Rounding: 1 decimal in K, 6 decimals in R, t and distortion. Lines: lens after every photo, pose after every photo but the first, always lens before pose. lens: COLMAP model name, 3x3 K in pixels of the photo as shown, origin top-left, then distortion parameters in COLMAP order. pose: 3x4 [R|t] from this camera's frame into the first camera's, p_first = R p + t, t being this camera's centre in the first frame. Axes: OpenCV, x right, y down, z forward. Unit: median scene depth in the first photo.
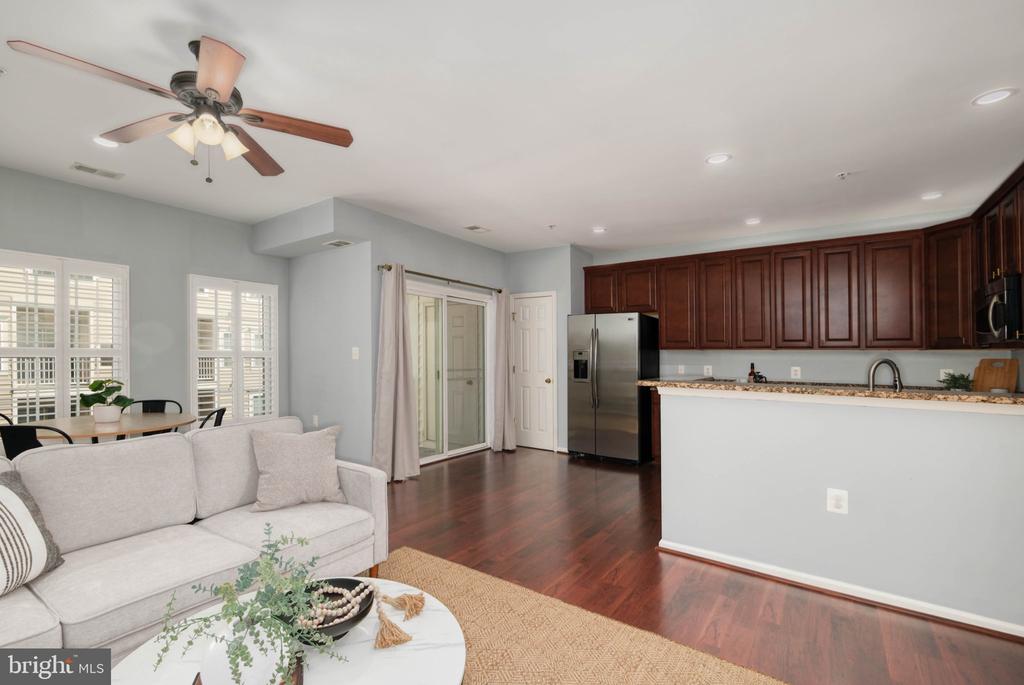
lens RADIAL K [[466.7, 0, 506.1], [0, 466.7, 353.1], [0, 0, 1]] dist [-0.005041, -0.000179]
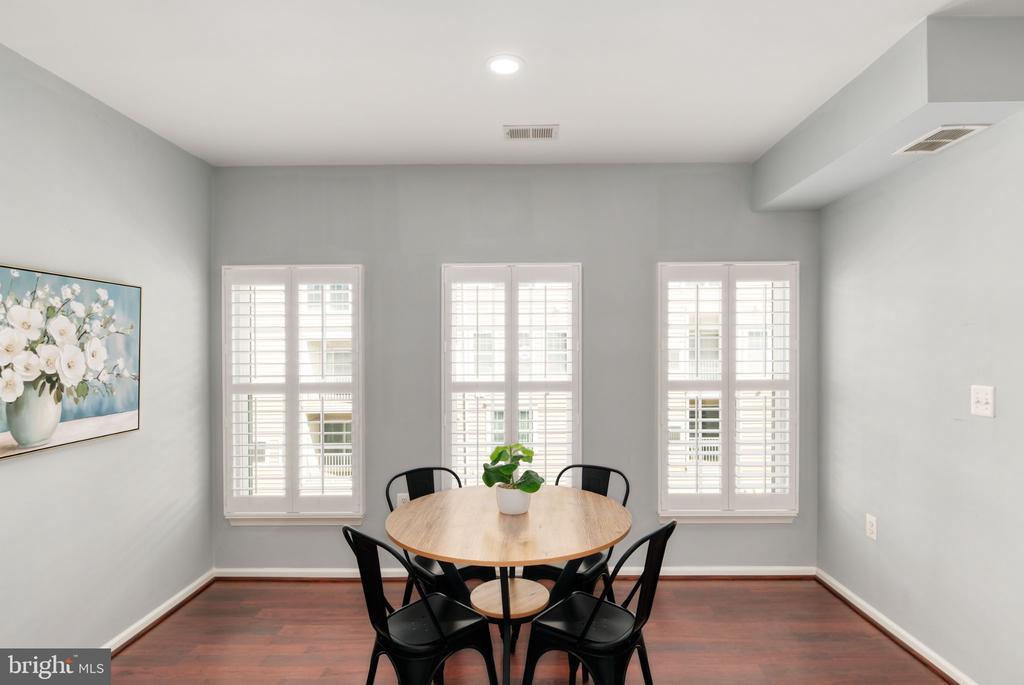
lens RADIAL K [[517.7, 0, 509.0], [0, 517.7, 341.7], [0, 0, 1]] dist [-0.001814, -0.018997]
pose [[0.563605, -0.011440, -0.825966, -0.203544], [-0.007226, 0.999798, -0.018778, -0.043709], [0.826013, 0.016552, 0.563408, 0.422647]]
